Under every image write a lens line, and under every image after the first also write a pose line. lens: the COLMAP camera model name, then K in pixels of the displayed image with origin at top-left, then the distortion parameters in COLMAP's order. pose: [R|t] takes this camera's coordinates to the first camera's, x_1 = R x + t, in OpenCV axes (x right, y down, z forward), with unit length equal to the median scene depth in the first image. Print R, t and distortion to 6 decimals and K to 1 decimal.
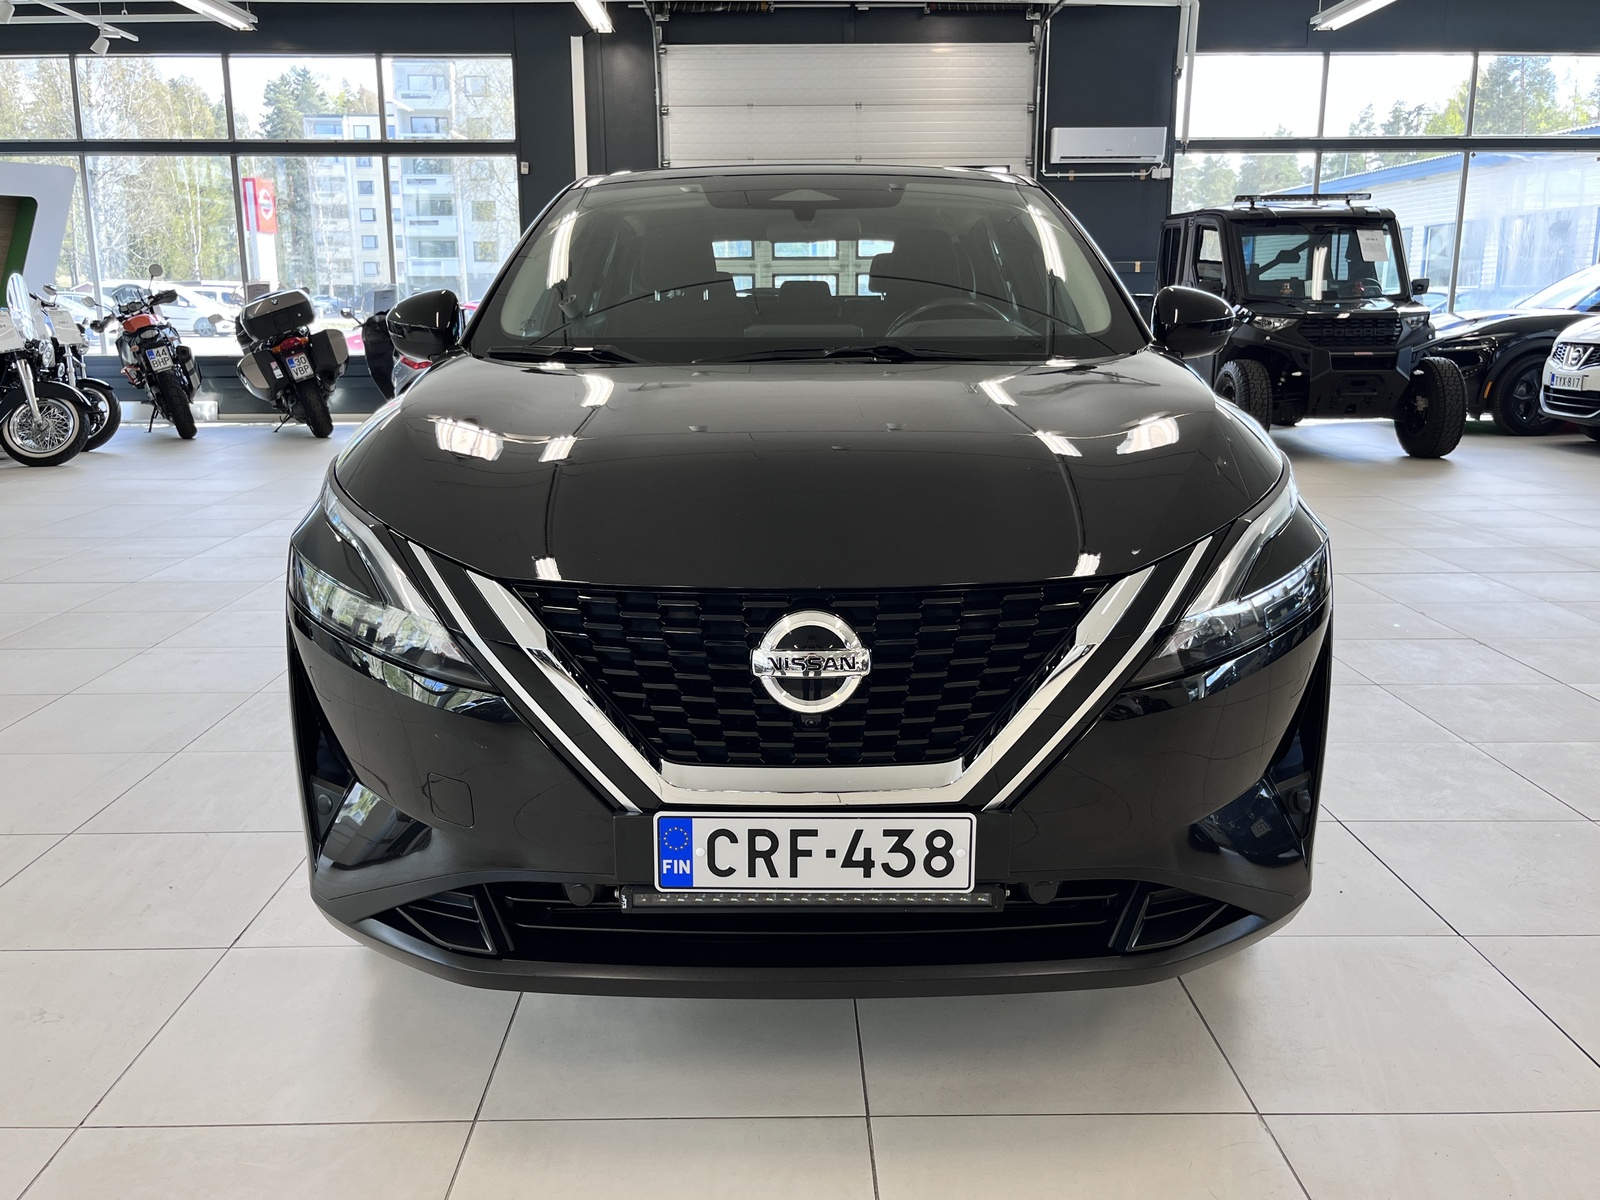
lens RADIAL K [[1352.7, 0, 800.2], [0, 1352.7, 577.5], [0, 0, 1]] dist [0.108927, -0.186054]
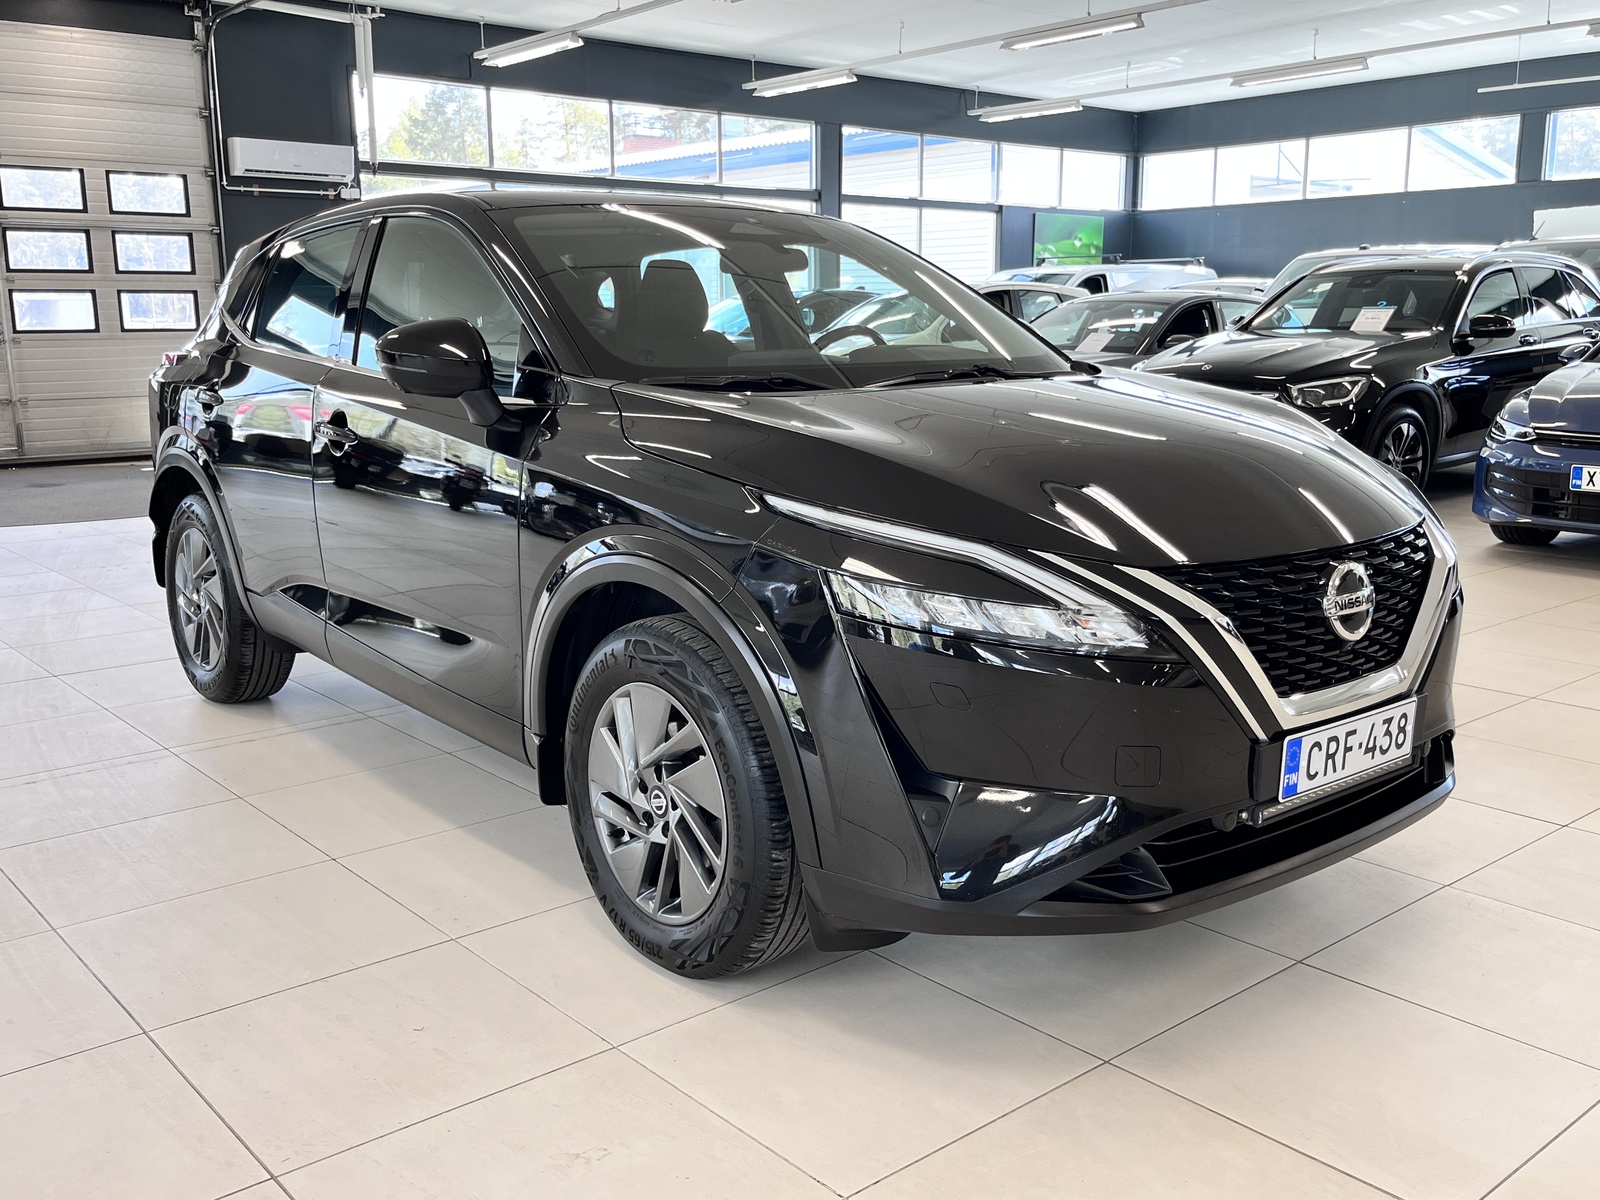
lens RADIAL K [[1464.0, 0, 800.0], [0, 1464.0, 600.0], [0, 0, 1]] dist [-0.004961, 0.000922]
pose [[0.770200, -0.120552, 0.626305, -1.258698], [0.129683, 0.991062, 0.031283, -0.050712], [-0.624479, 0.057127, 0.778950, 0.226797]]
